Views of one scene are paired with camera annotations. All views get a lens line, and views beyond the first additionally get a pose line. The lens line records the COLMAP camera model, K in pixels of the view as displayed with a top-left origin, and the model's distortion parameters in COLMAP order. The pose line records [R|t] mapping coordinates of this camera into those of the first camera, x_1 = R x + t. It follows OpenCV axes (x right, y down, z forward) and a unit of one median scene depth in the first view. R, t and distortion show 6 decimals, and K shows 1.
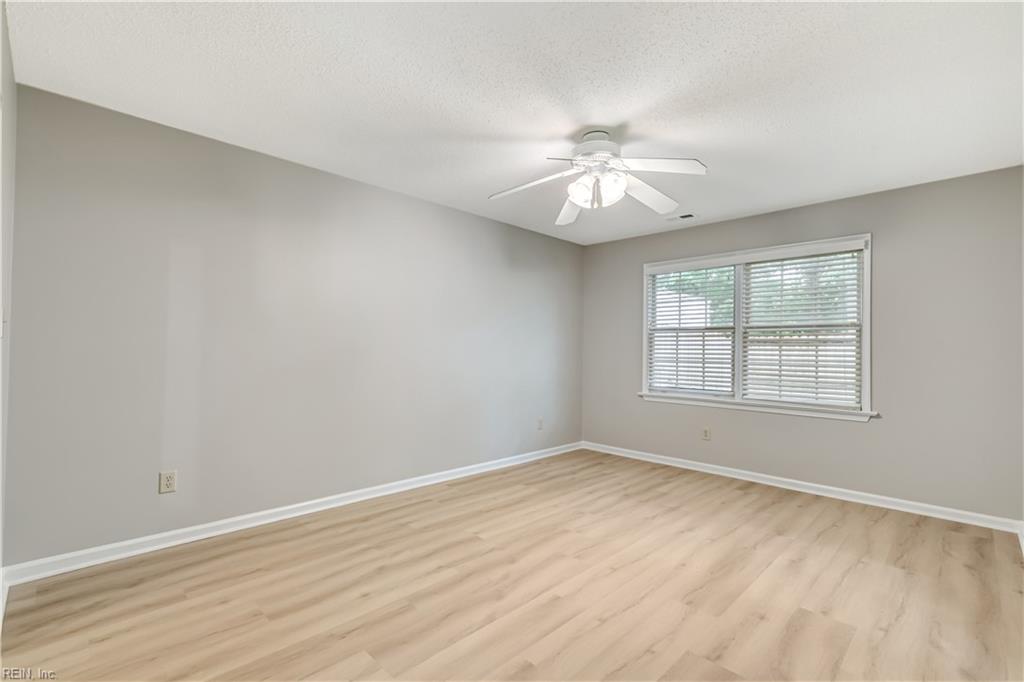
lens RADIAL K [[456.8, 0, 513.3], [0, 456.8, 342.2], [0, 0, 1]] dist [0.000467, 0.000162]
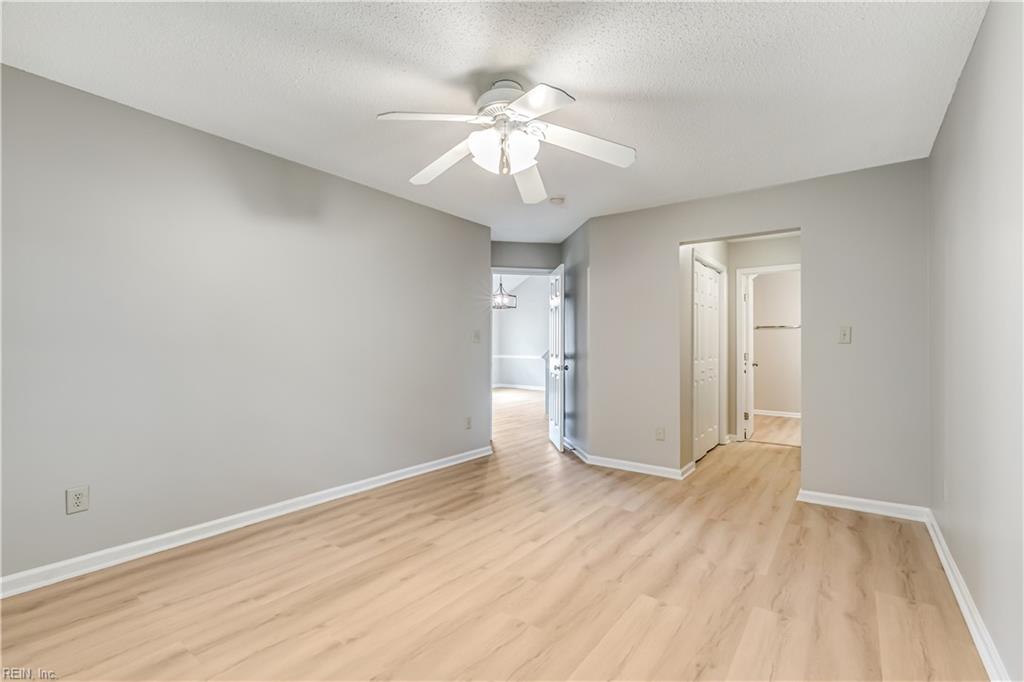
lens RADIAL K [[456.8, 0, 513.3], [0, 456.8, 342.2], [0, 0, 1]] dist [0.000467, 0.000162]
pose [[-0.988774, -0.018482, -0.148270, 0.313917], [-0.015407, 0.999642, -0.021864, 0.036140], [0.148621, -0.019334, -0.988705, 2.015082]]
